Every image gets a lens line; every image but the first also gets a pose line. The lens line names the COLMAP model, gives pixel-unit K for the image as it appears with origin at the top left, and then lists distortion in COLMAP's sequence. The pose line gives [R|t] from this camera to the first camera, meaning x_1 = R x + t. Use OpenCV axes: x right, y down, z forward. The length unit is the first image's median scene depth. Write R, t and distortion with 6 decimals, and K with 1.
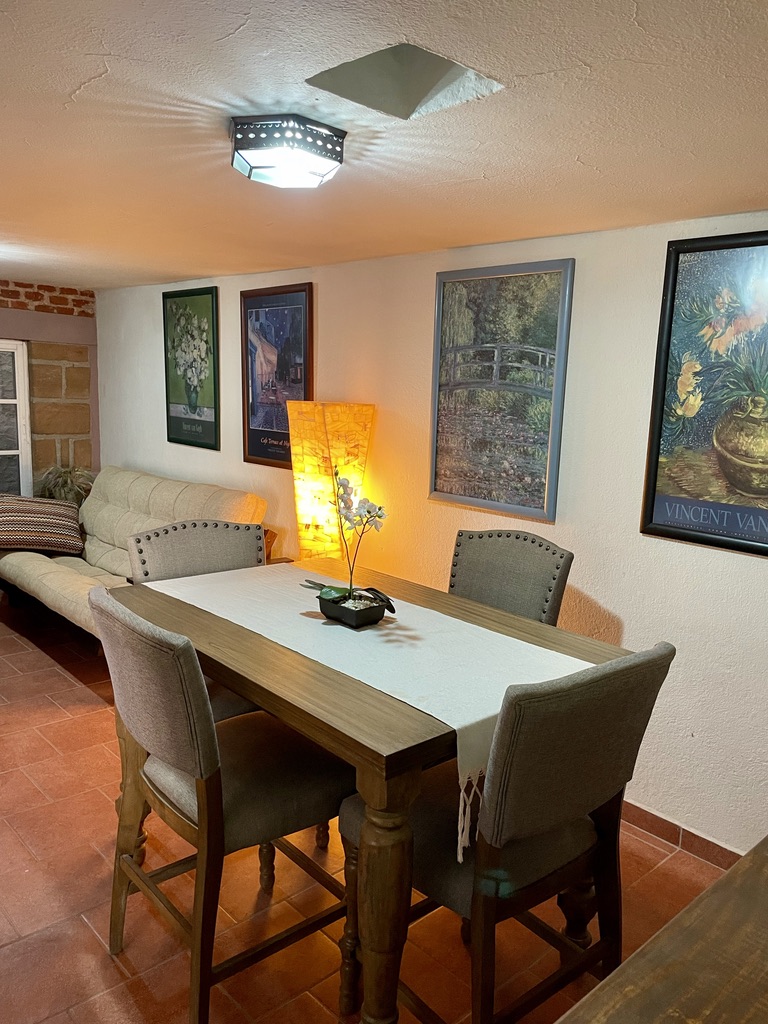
lens RADIAL K [[790.2, 0, 391.6], [0, 790.2, 520.2], [0, 0, 1]] dist [0.072718, -0.029262]
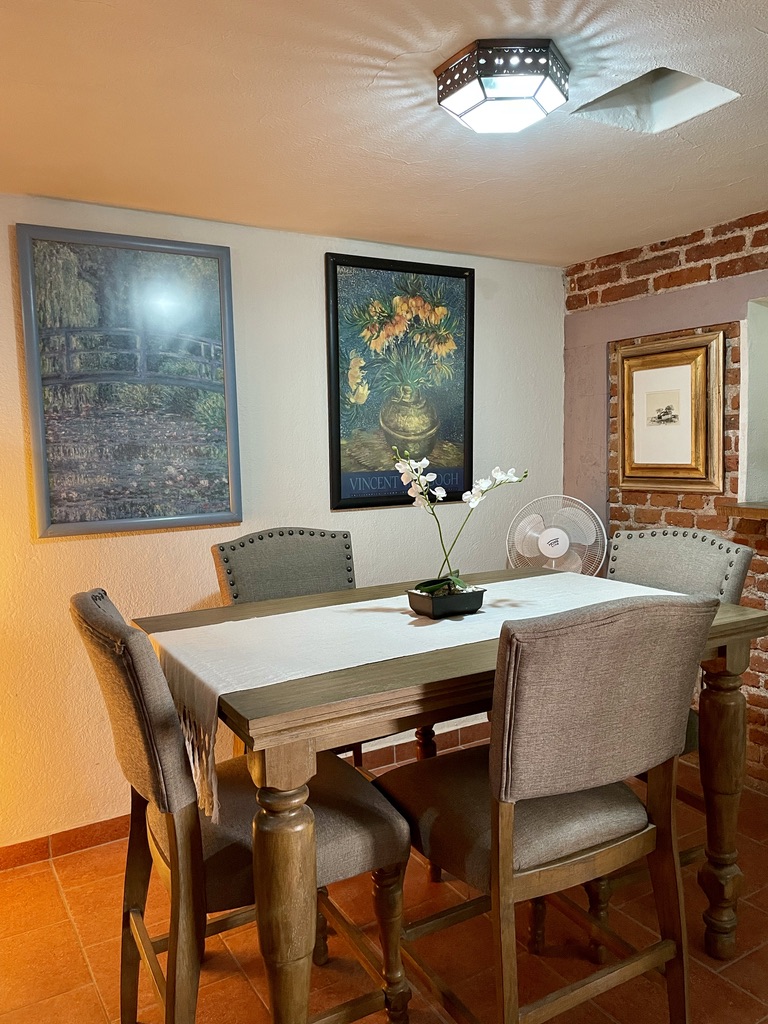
lens RADIAL K [[790.2, 0, 390.5], [0, 790.2, 504.6], [0, 0, 1]] dist [0.072718, -0.029262]
pose [[0.211606, -0.129397, 0.968751, -0.744480], [0.194520, 0.976943, 0.088002, -0.073766], [-0.957802, 0.169820, 0.231897, 0.672790]]
